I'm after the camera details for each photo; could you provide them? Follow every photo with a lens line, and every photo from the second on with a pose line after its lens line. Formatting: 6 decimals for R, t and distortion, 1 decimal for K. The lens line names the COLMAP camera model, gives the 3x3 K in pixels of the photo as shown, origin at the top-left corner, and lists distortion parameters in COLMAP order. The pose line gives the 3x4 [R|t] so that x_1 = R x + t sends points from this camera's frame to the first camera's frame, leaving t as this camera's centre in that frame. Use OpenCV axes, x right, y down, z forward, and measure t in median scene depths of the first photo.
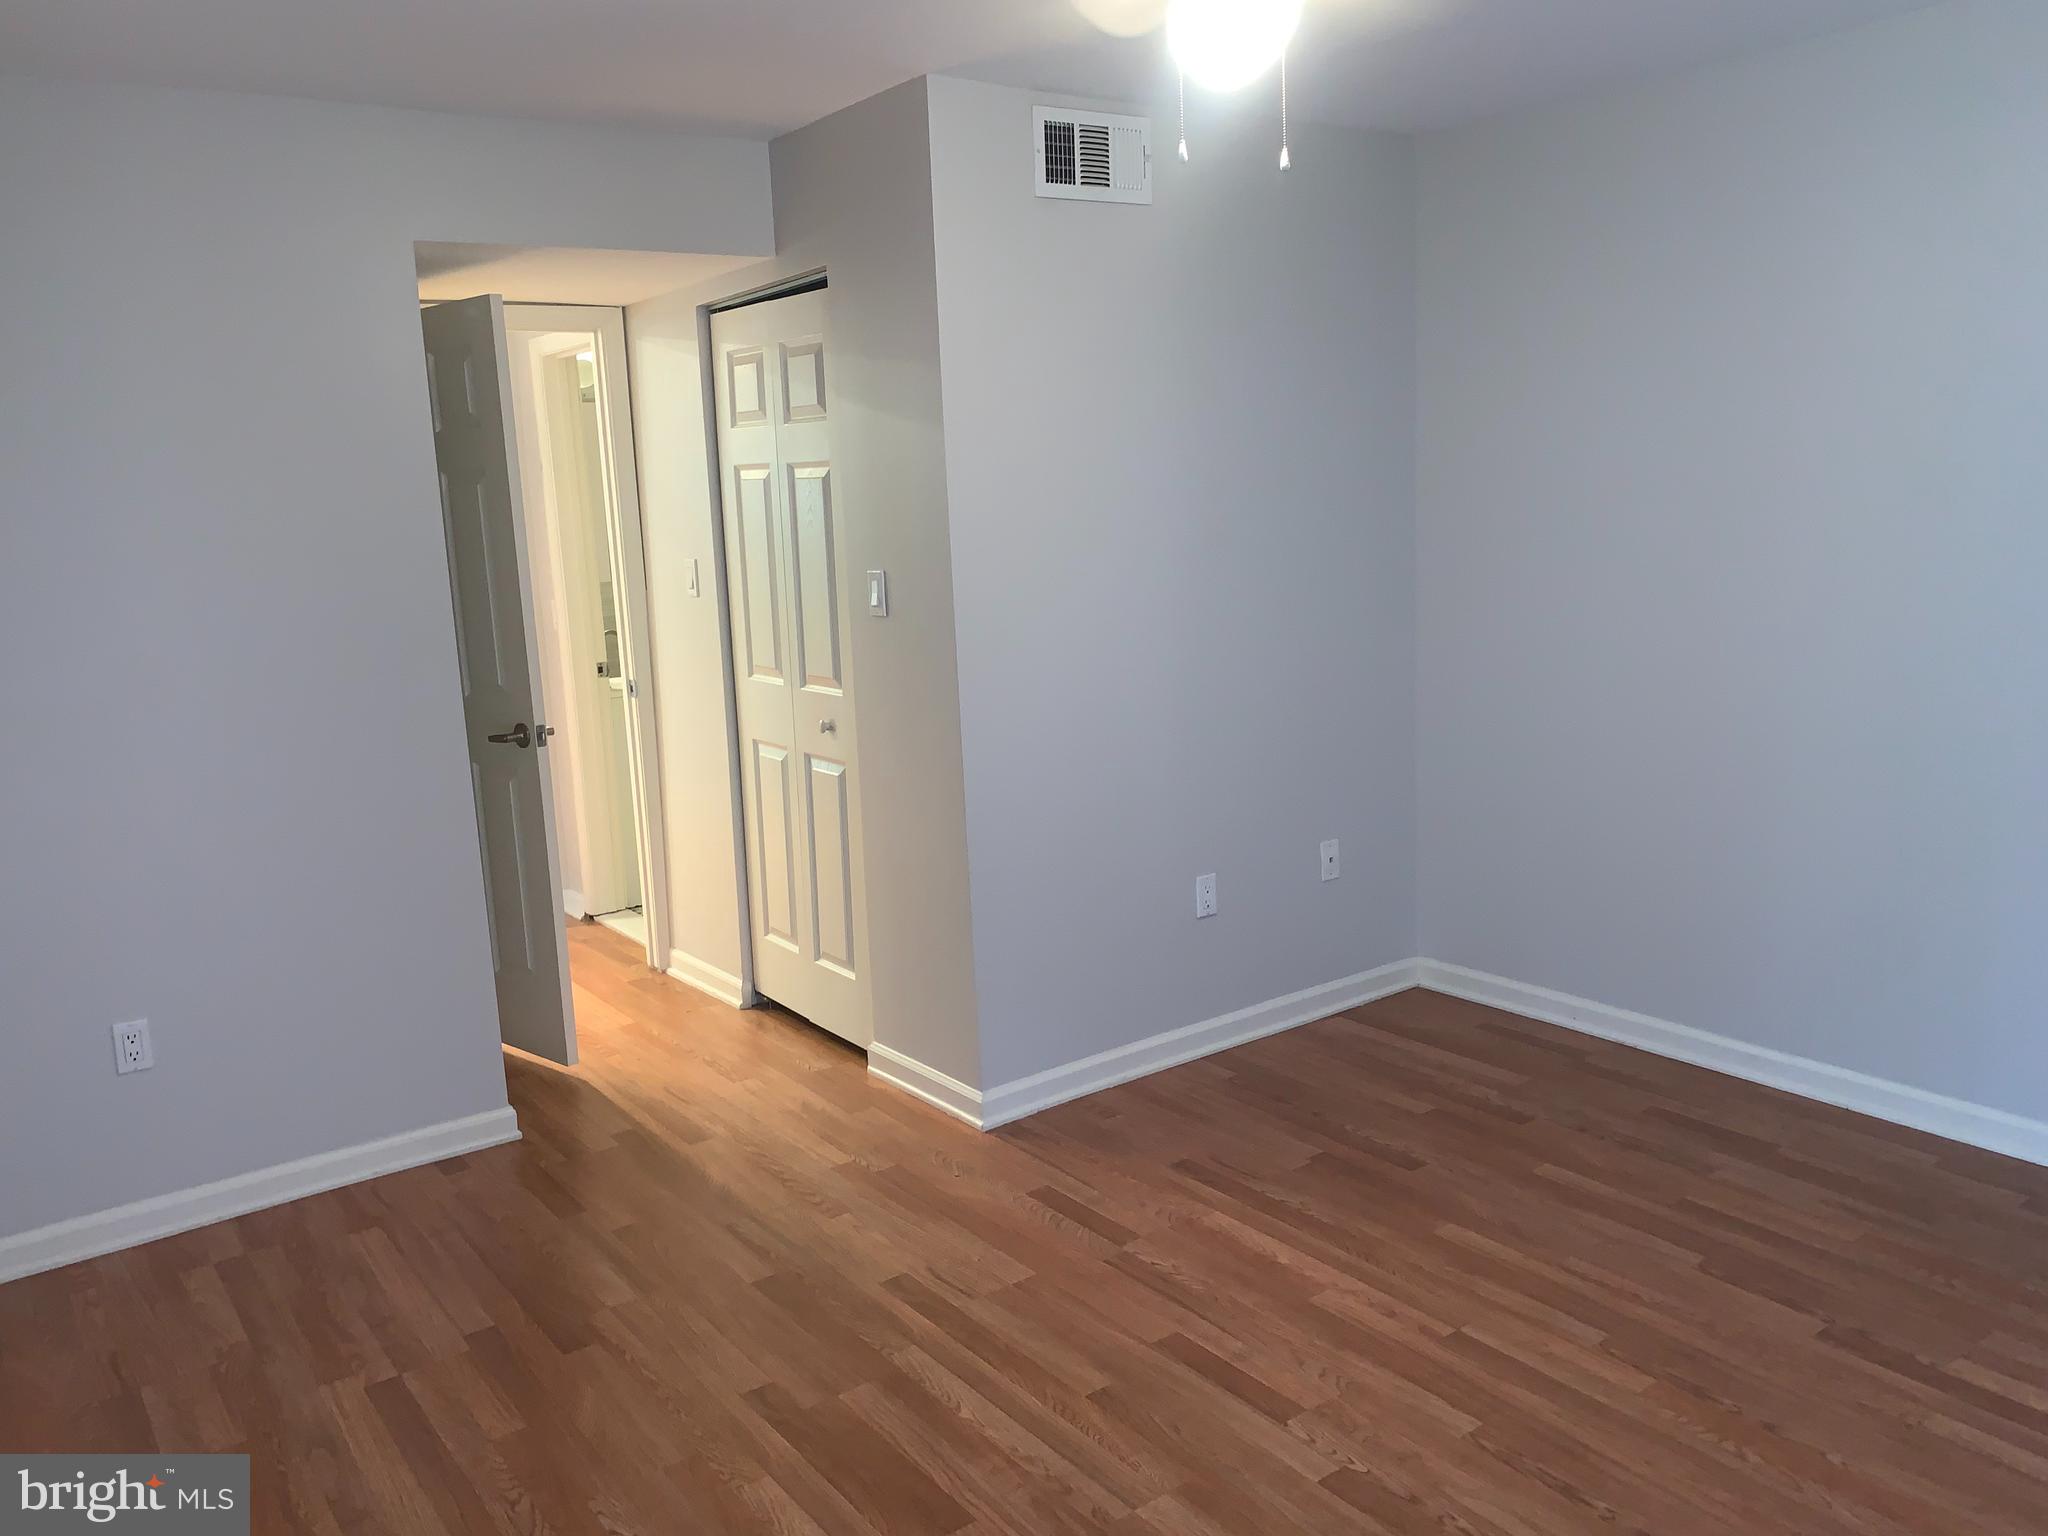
lens RADIAL K [[1563.8, 0, 1005.2], [0, 1563.8, 771.8], [0, 0, 1]] dist [0.034096, -0.045602]
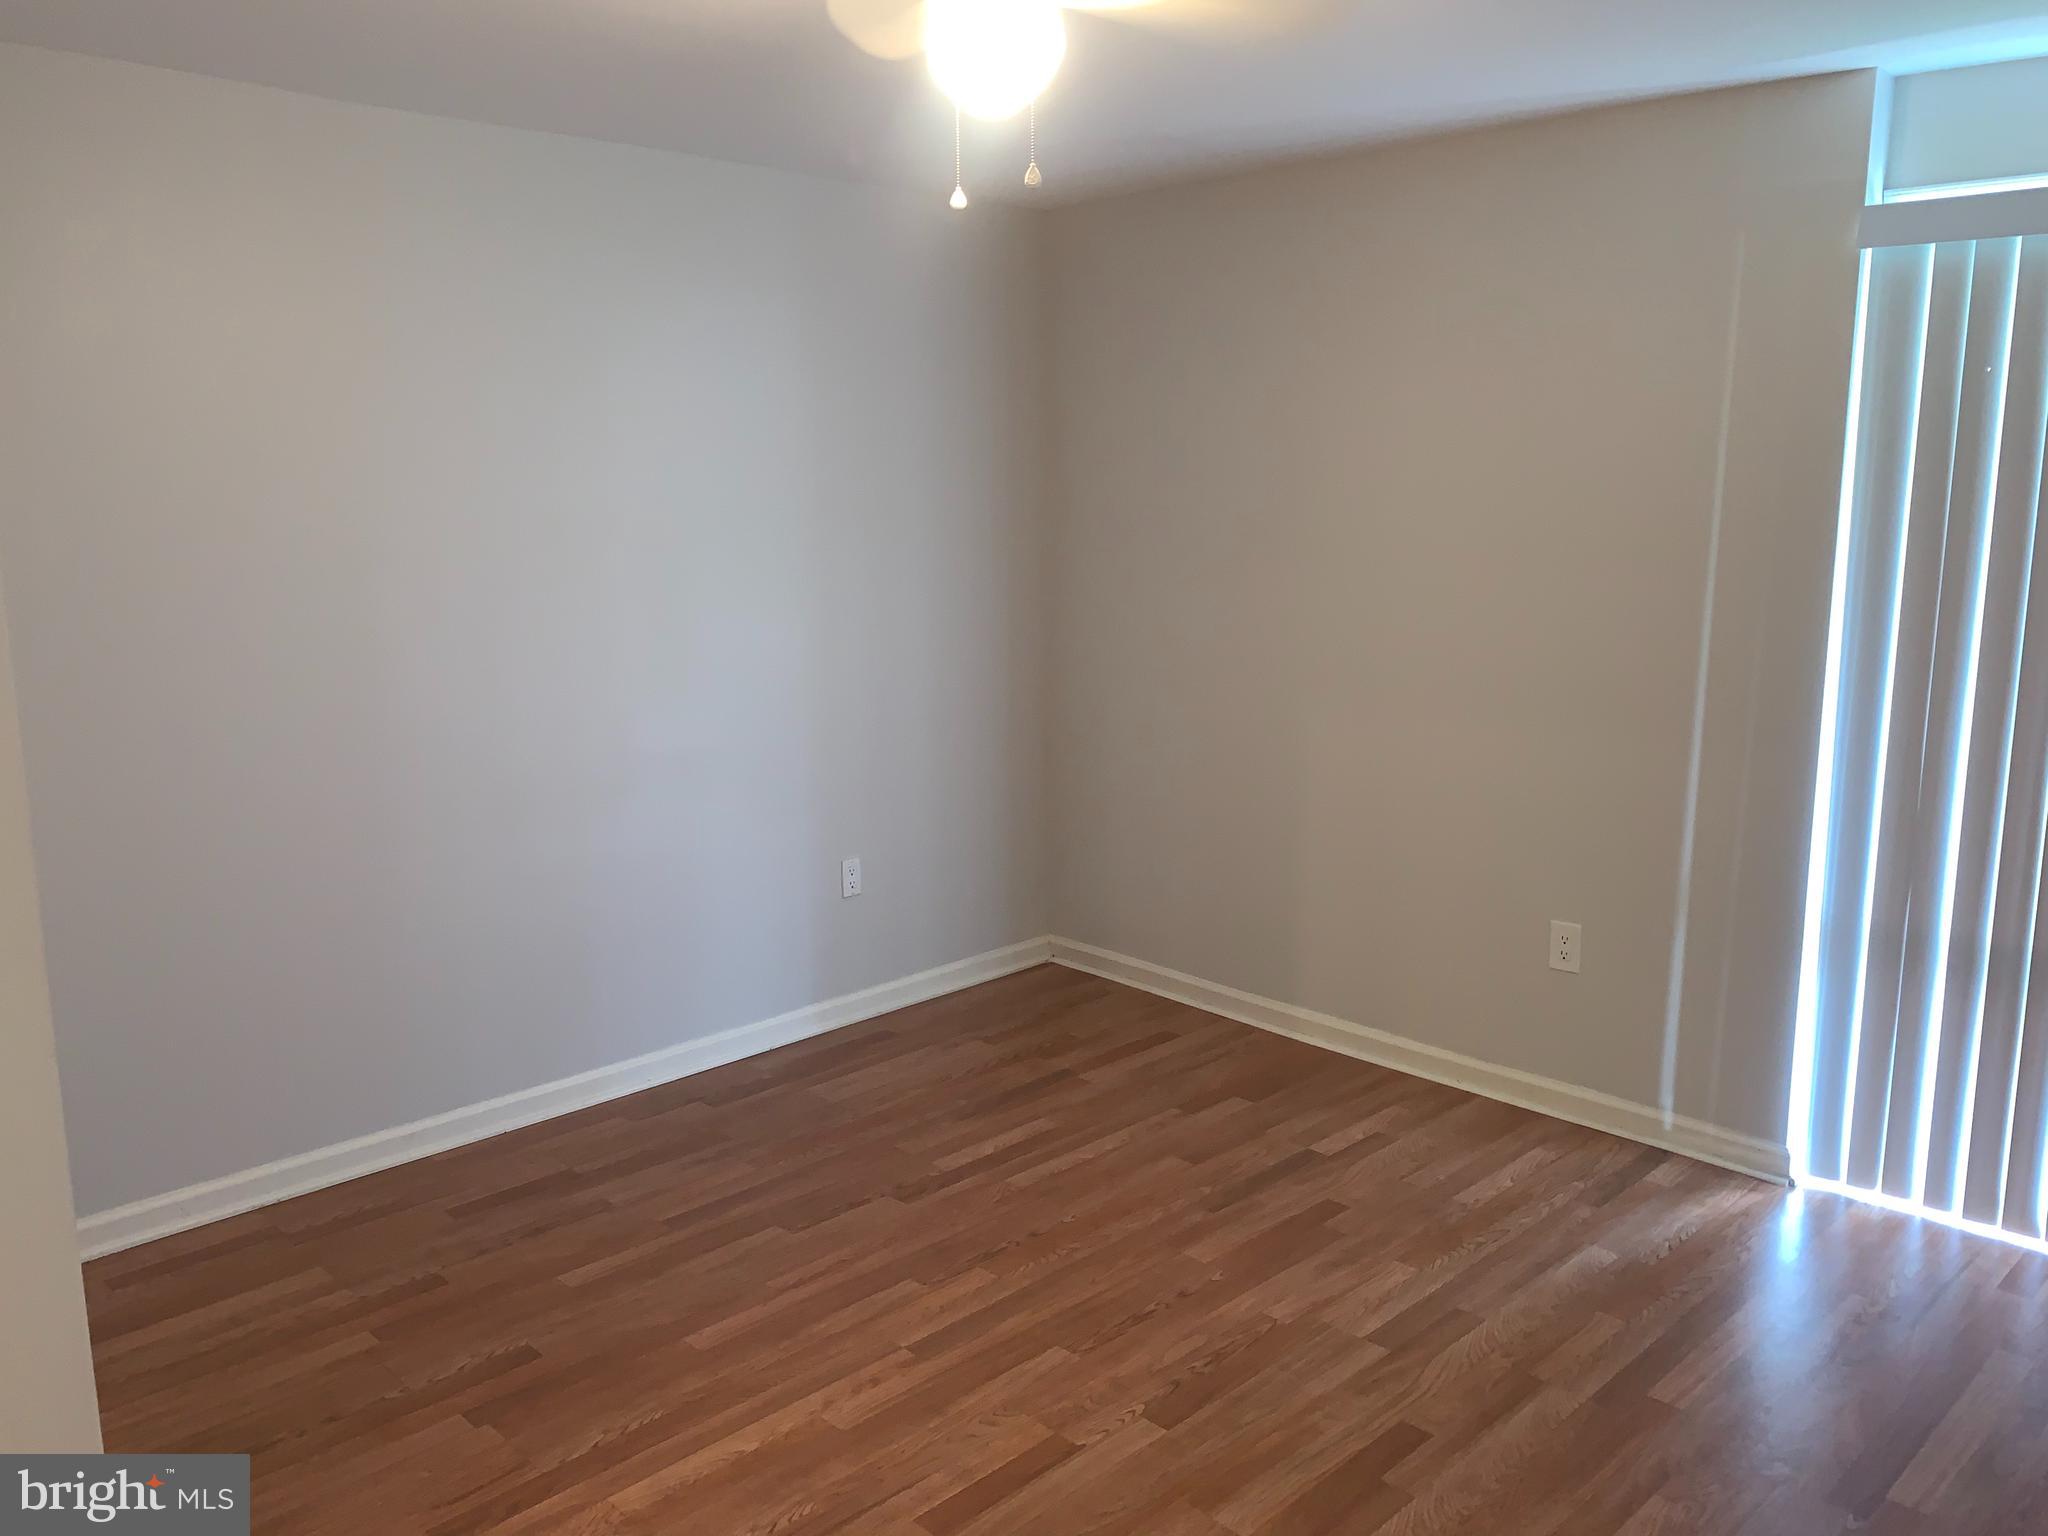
lens RADIAL K [[1563.8, 0, 1022.1], [0, 1563.8, 760.6], [0, 0, 1]] dist [0.034096, -0.045602]
pose [[-0.149789, -0.127234, 0.980497, -0.662488], [0.188856, 0.969745, 0.154690, -0.160387], [-0.970514, 0.208343, -0.121228, 0.924948]]
